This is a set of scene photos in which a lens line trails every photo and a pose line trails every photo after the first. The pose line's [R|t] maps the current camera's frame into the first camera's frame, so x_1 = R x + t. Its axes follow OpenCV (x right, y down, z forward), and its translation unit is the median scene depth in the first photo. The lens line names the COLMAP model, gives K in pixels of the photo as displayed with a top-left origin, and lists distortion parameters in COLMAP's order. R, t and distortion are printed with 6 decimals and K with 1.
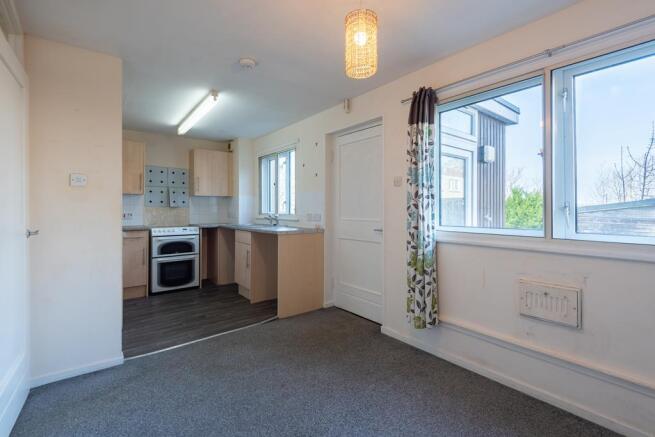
lens RADIAL K [[298.9, 0, 329.2], [0, 298.9, 206.2], [0, 0, 1]] dist [0.031995, -0.000280]
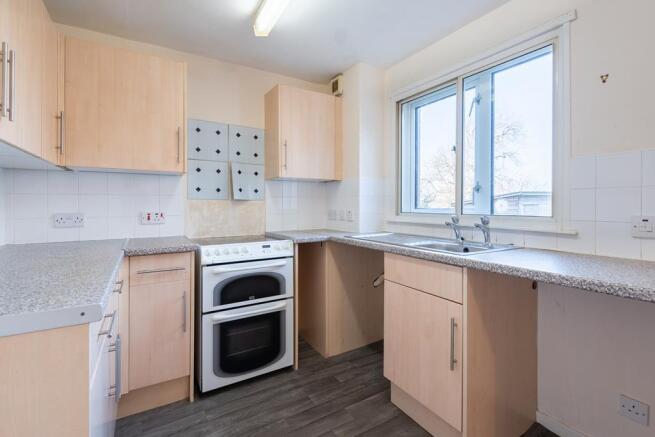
lens RADIAL K [[298.9, 0, 329.2], [0, 298.9, 206.2], [0, 0, 1]] dist [0.031995, -0.000280]
pose [[0.992429, 0.000960, -0.122818, -0.318191], [0.000494, 0.999930, 0.011813, 0.007557], [0.122821, -0.011784, 0.992359, 0.537700]]
